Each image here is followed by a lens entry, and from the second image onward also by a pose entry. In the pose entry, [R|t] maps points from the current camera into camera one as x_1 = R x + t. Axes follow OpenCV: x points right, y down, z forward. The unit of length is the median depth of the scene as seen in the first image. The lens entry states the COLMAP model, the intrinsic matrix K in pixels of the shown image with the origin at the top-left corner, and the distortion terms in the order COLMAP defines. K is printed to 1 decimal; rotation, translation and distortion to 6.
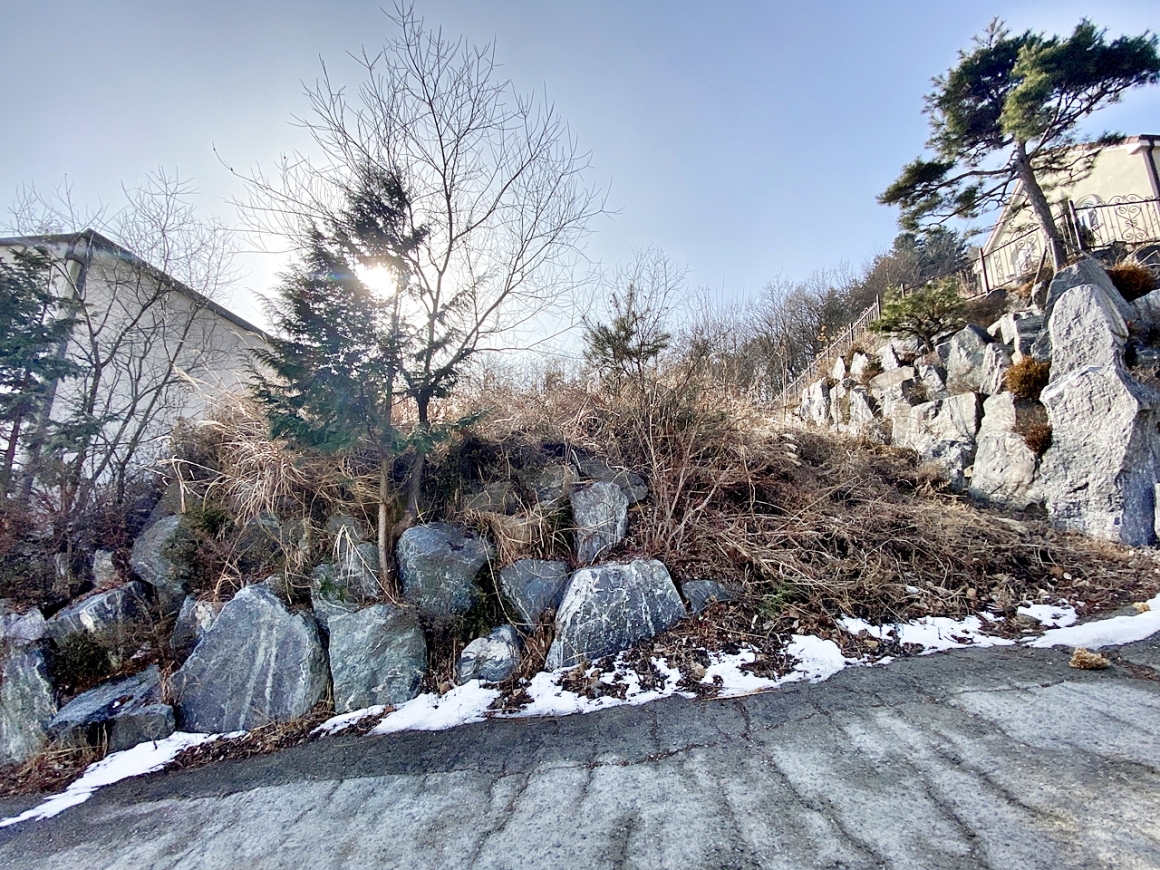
lens RADIAL K [[463.9, 0, 575.7], [0, 463.9, 431.0], [0, 0, 1]] dist [-0.001173, -0.011800]
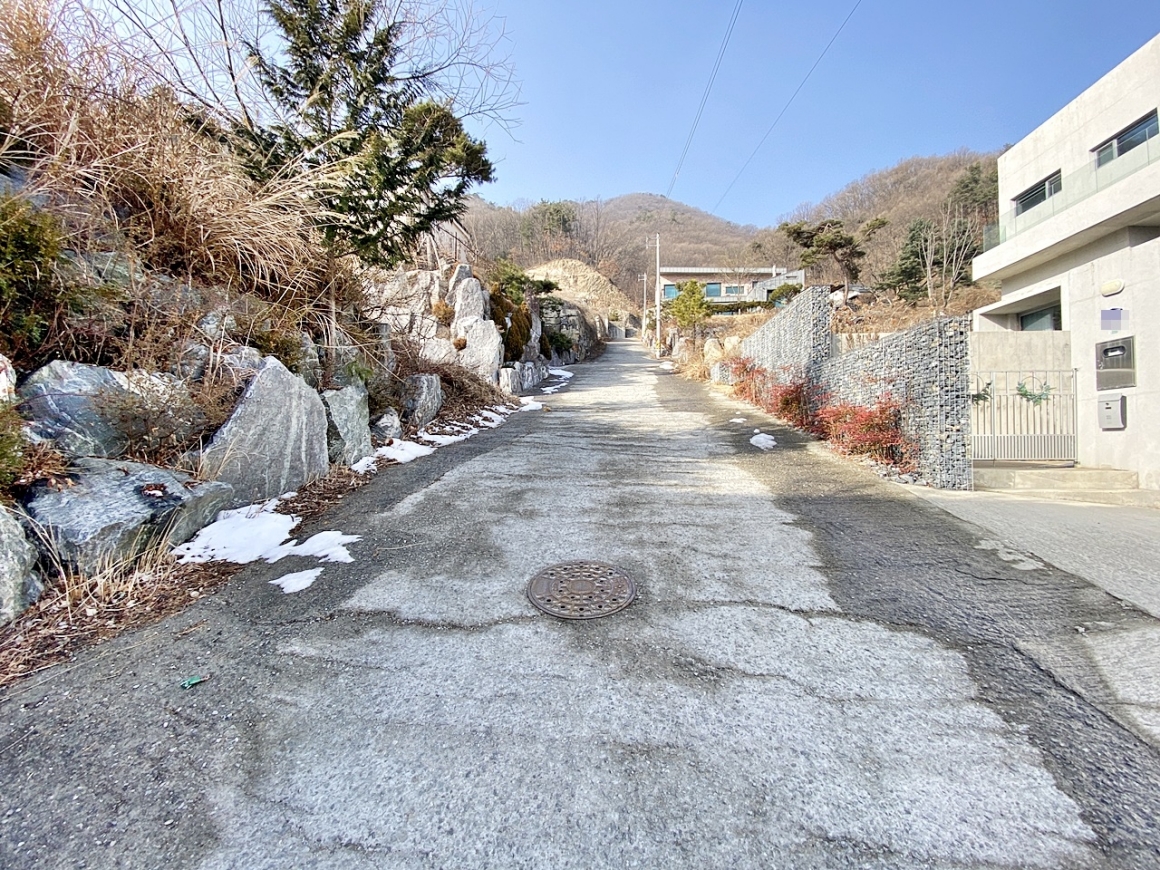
lens RADIAL K [[463.9, 0, 580.4], [0, 463.9, 438.4], [0, 0, 1]] dist [-0.001173, -0.011800]
pose [[0.061156, -0.032294, 0.997606, -1.649336], [-0.204782, 0.977809, 0.044207, 0.342057], [-0.976895, -0.206995, 0.053185, 0.320827]]
